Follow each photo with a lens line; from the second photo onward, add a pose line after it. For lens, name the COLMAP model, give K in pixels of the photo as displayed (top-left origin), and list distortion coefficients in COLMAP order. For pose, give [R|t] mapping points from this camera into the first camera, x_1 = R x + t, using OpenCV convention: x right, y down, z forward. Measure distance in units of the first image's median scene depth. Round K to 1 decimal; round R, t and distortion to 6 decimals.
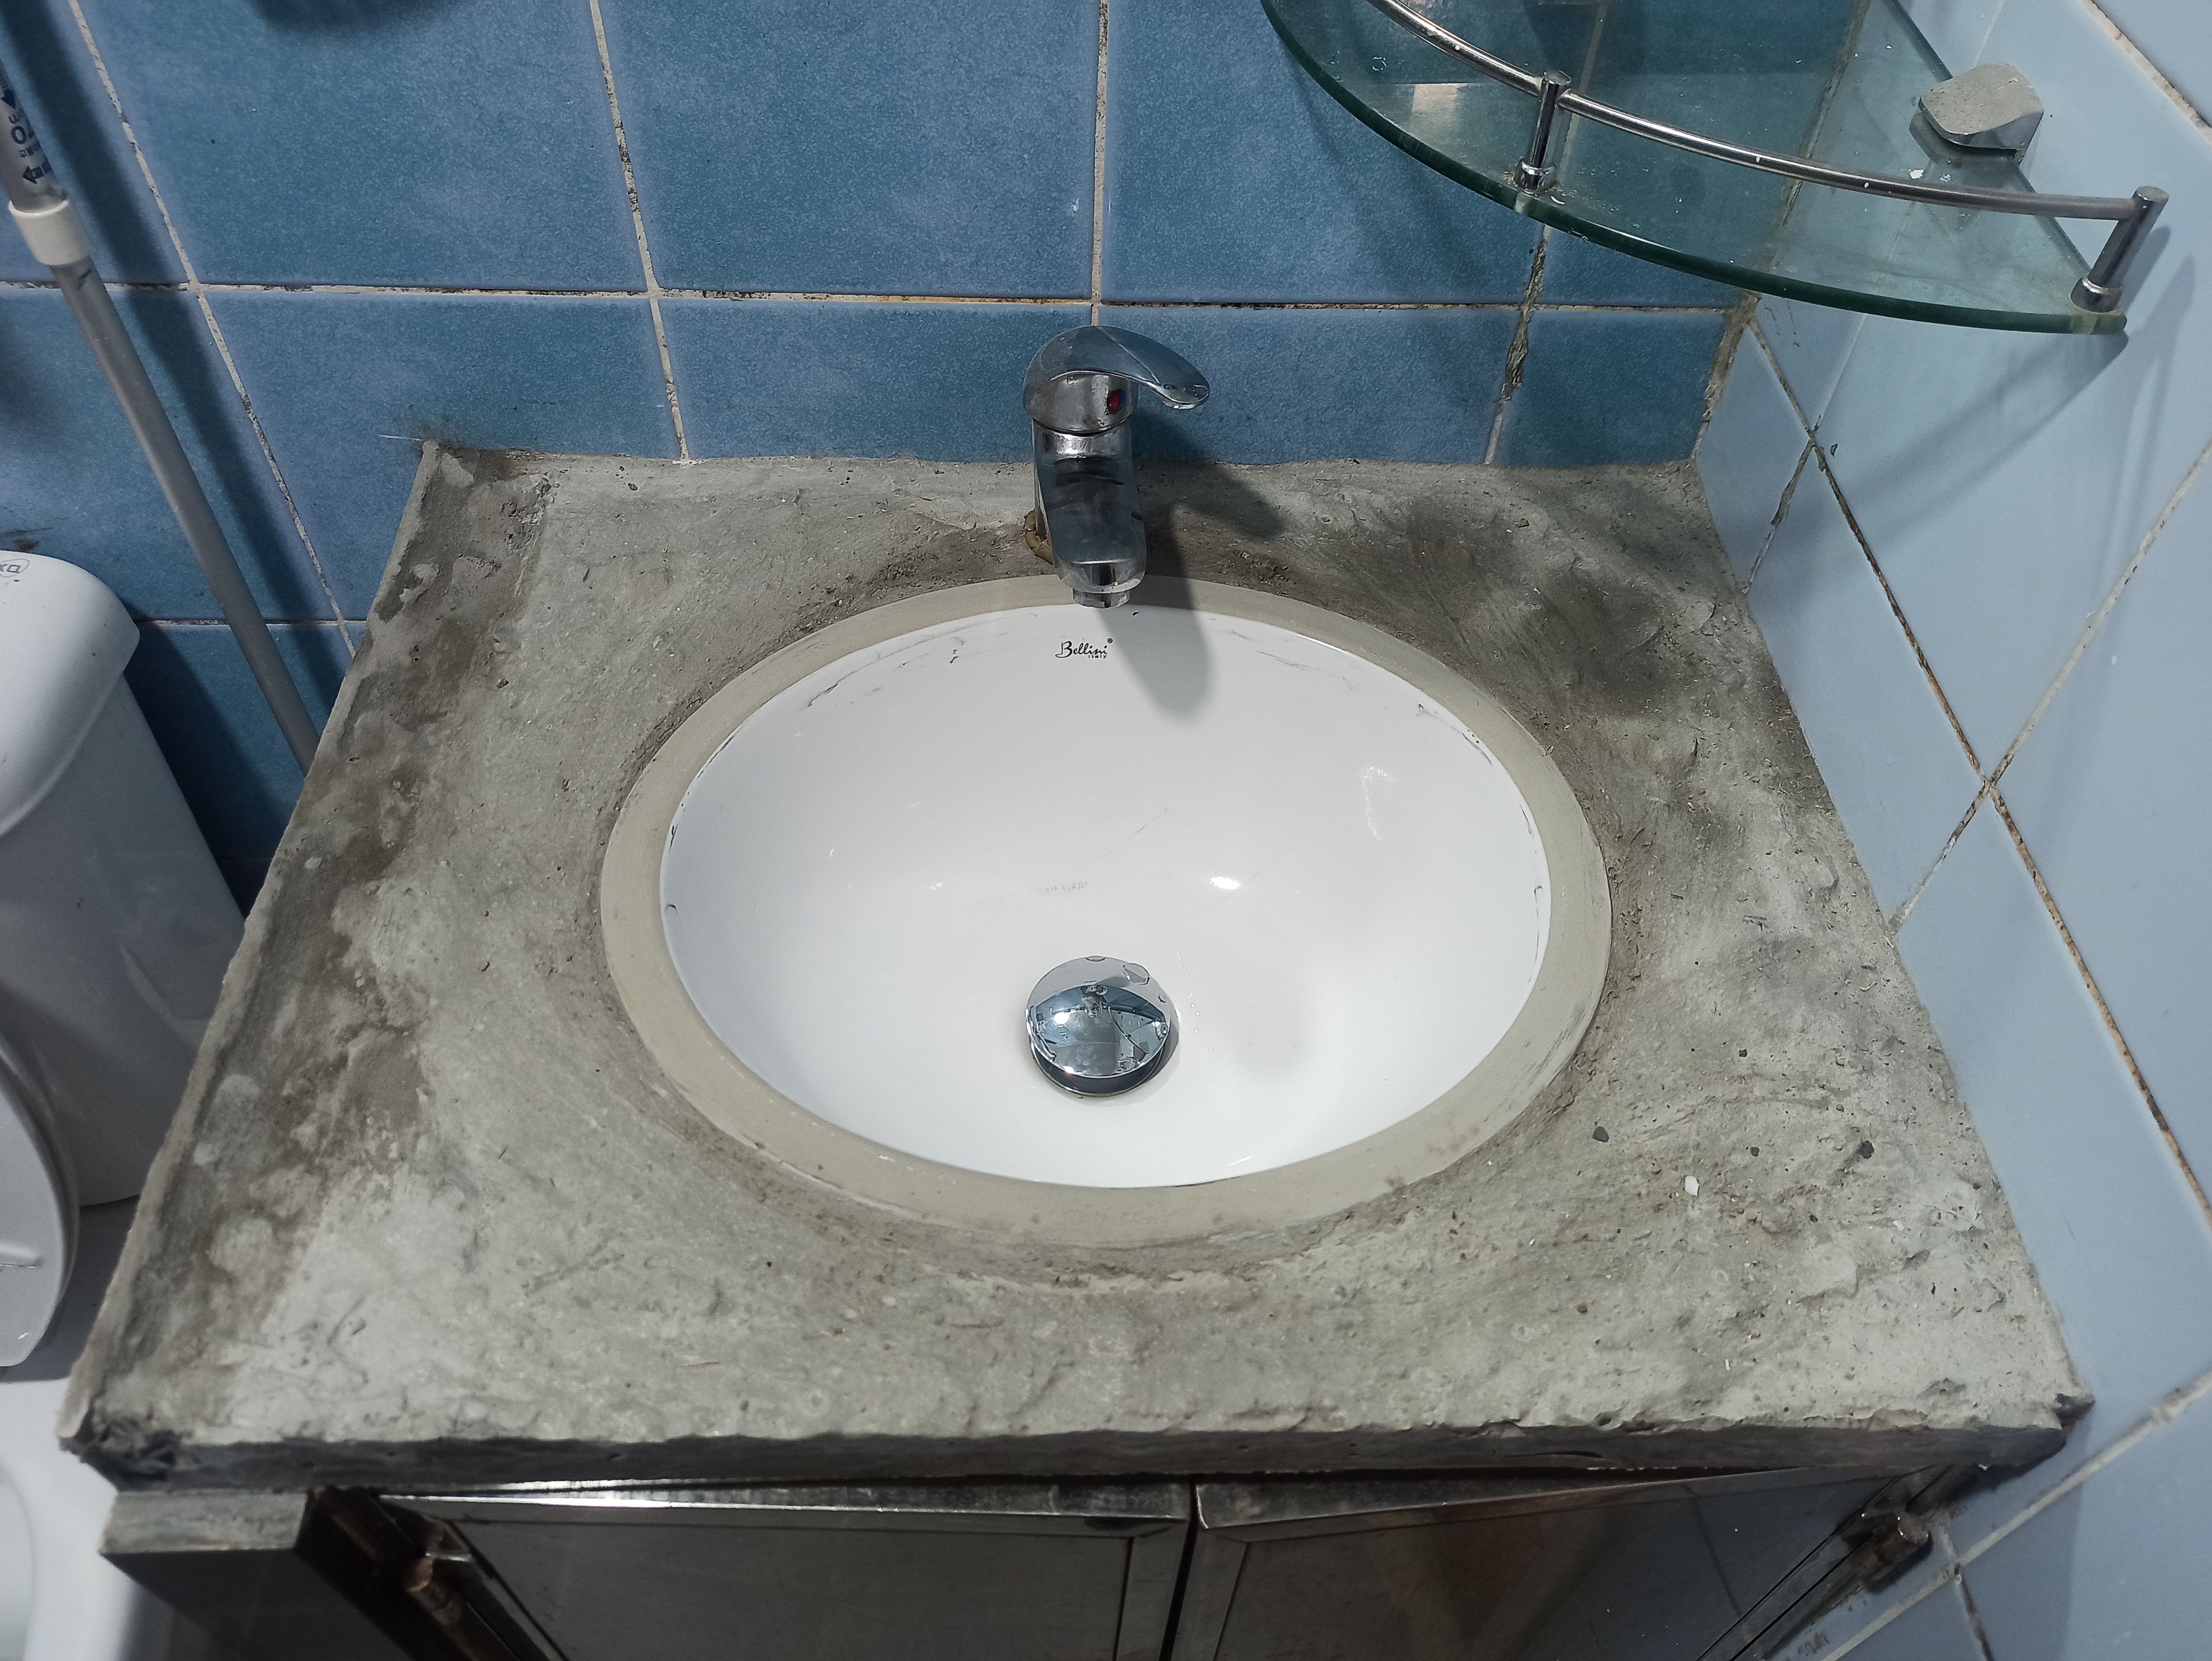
lens RADIAL K [[1677.1, 0, 1105.0], [0, 1677.1, 826.8], [0, 0, 1]] dist [0.028188, -0.031547]
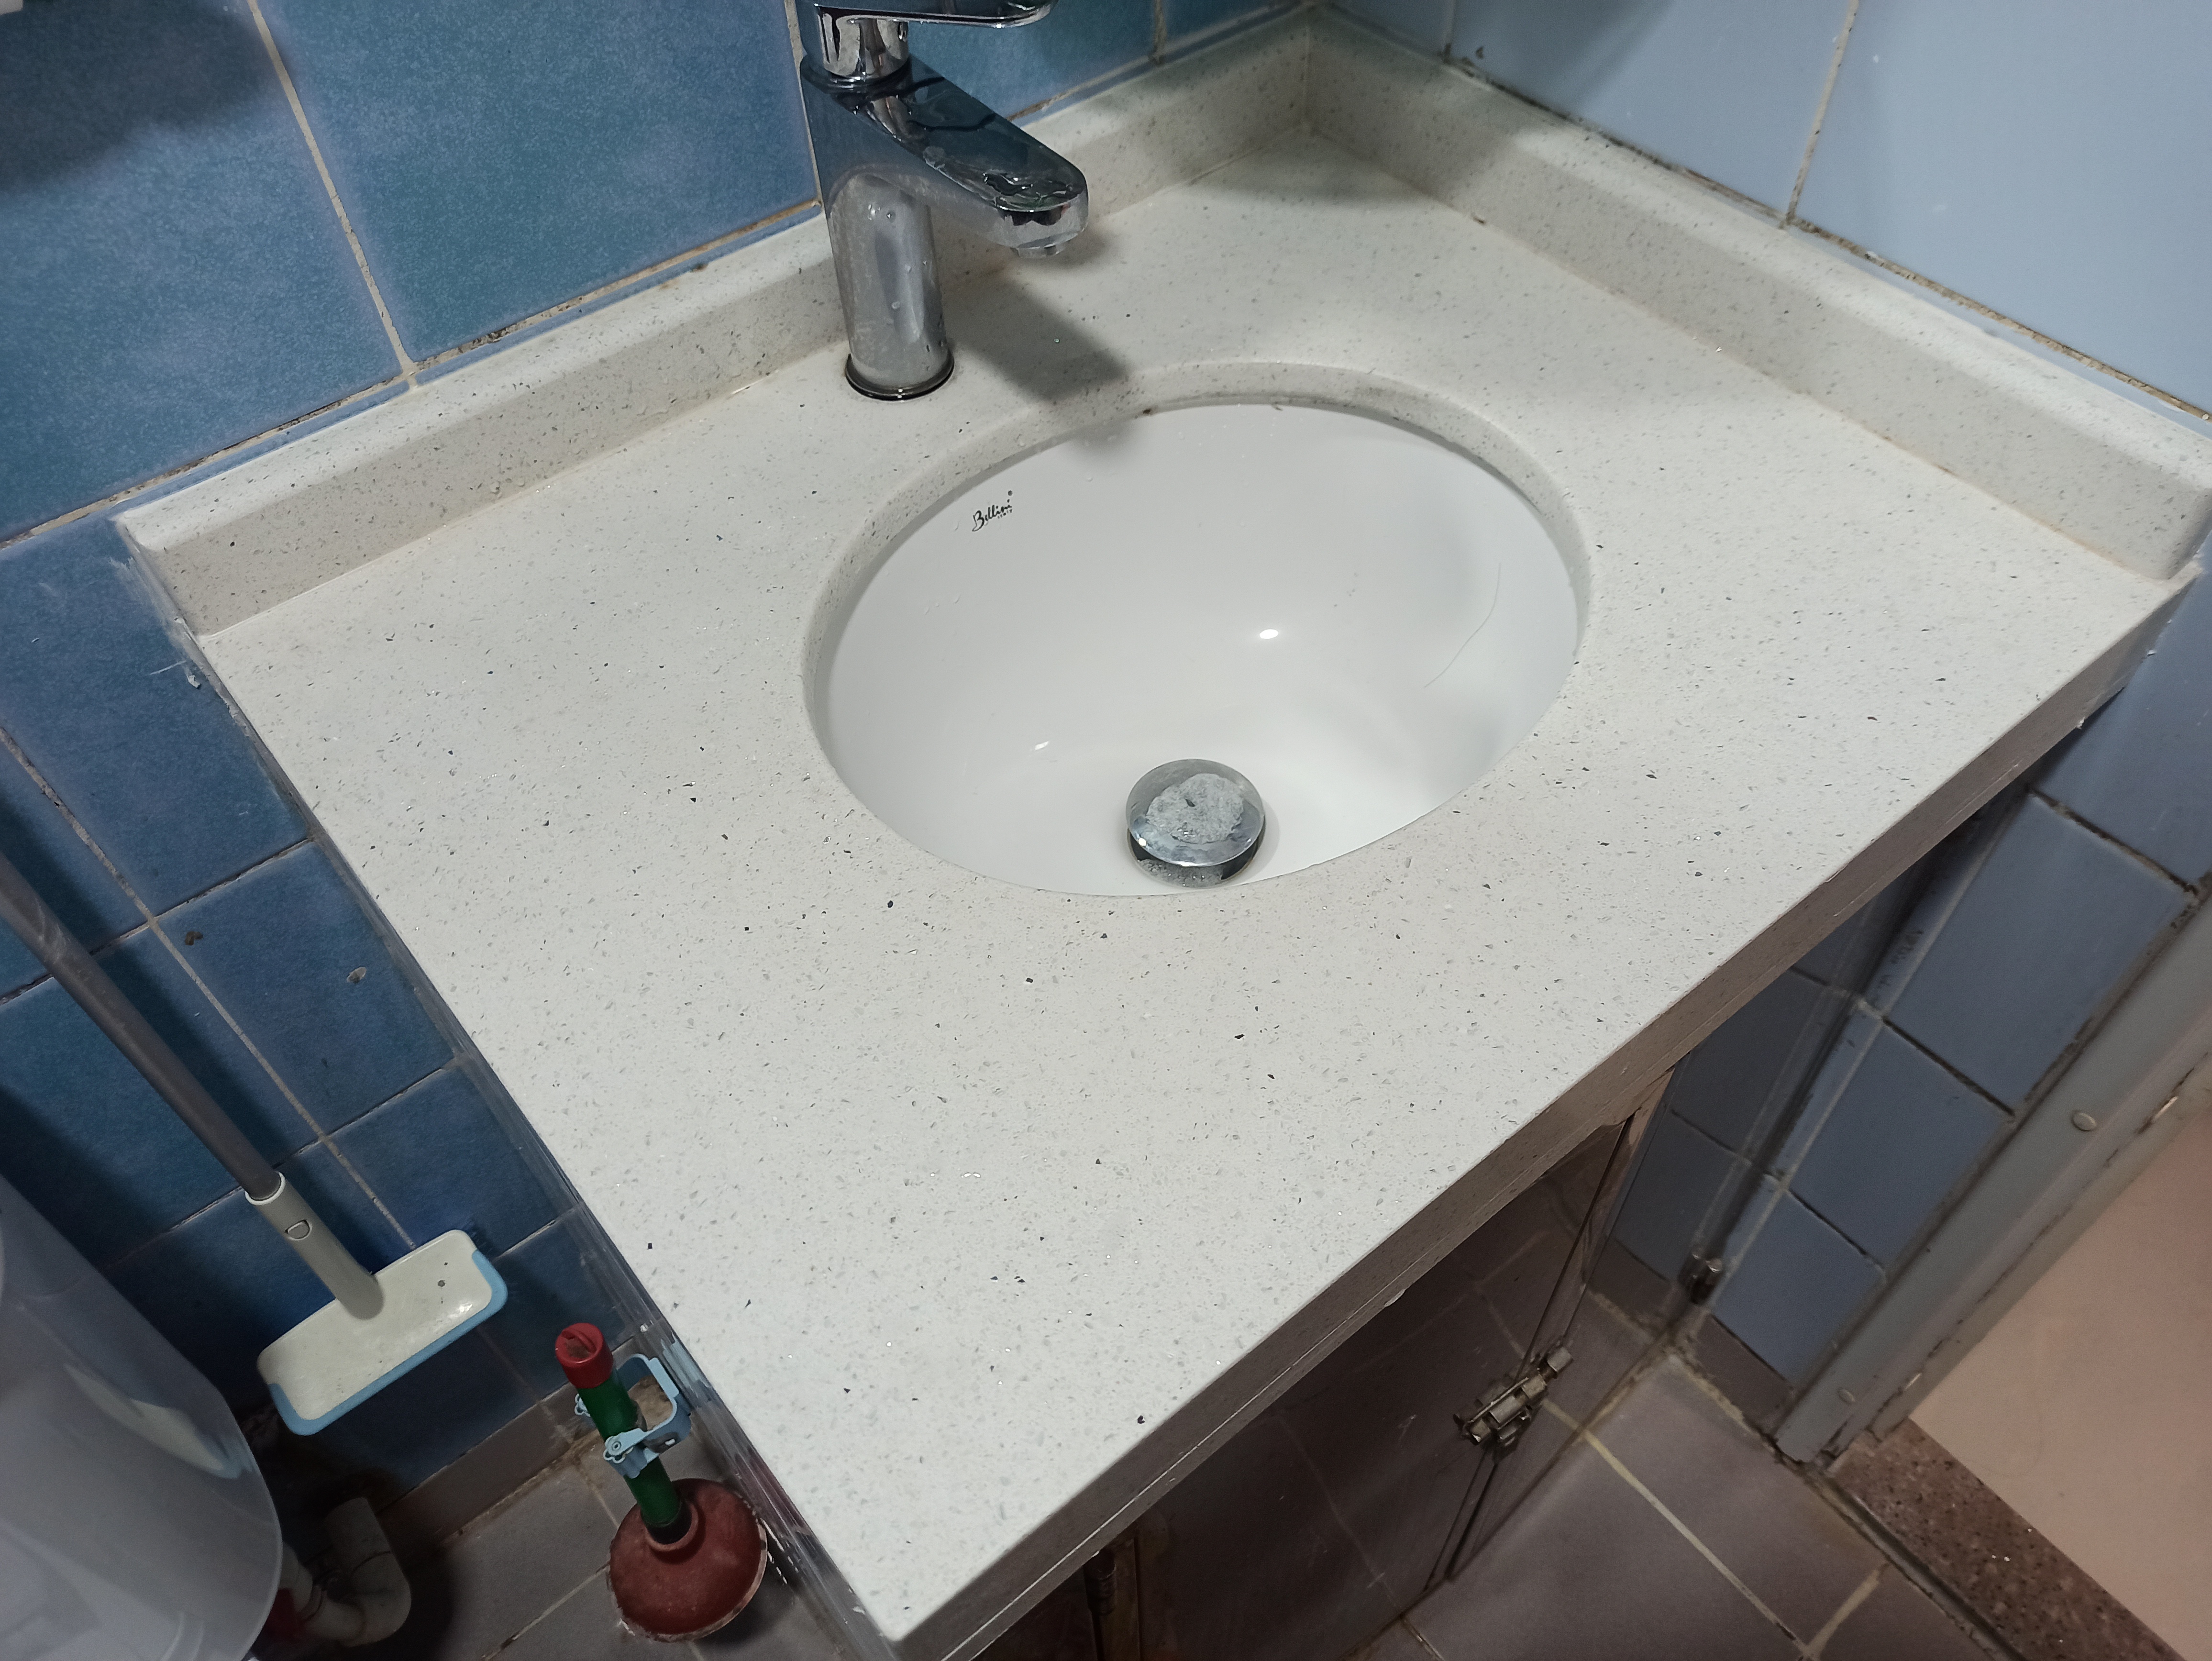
lens RADIAL K [[1677.1, 0, 1091.3], [0, 1677.1, 839.4], [0, 0, 1]] dist [0.028188, -0.031547]
pose [[0.792591, -0.506187, 0.339962, -0.439574], [0.497327, 0.859239, 0.119890, -0.029829], [-0.352795, 0.074049, 0.932766, 0.049245]]
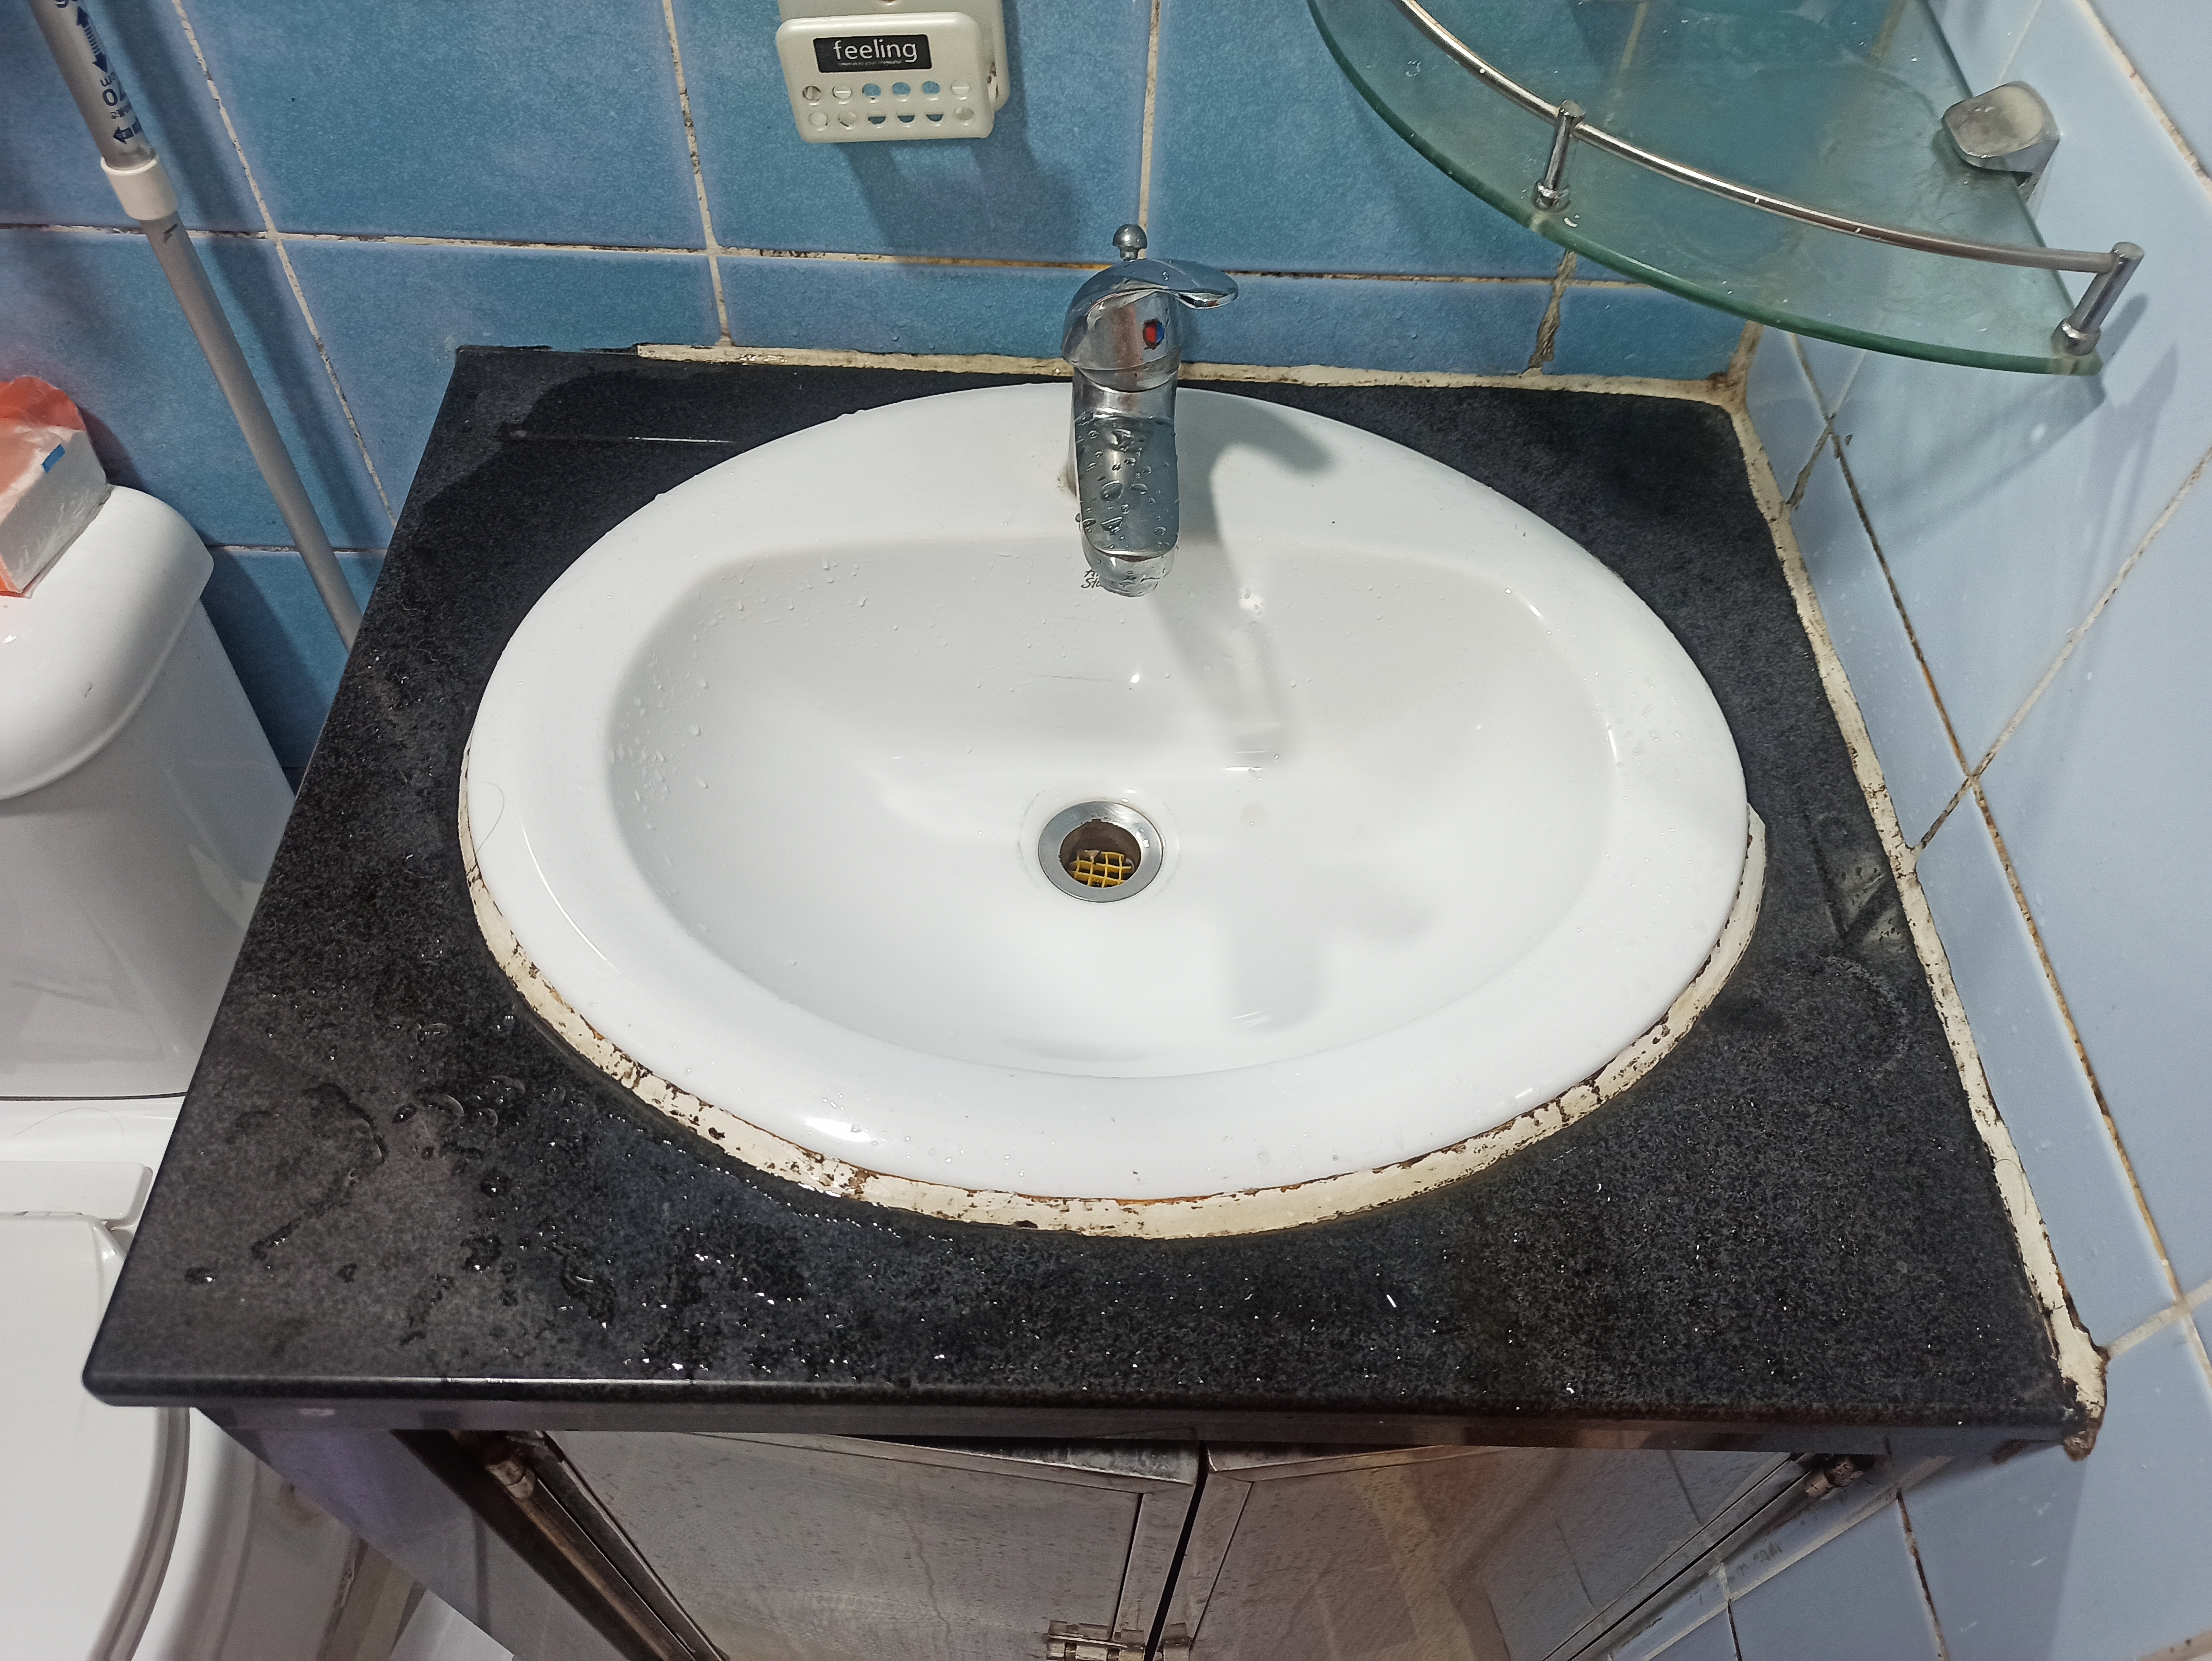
lens RADIAL K [[1677.1, 0, 1104.4], [0, 1677.1, 828.4], [0, 0, 1]] dist [0.028188, -0.031547]
pose [[0.999549, 0.027084, -0.012935, -0.004875], [-0.026140, 0.997327, 0.068230, -0.042607], [0.014748, -0.067861, 0.997586, -0.055901]]
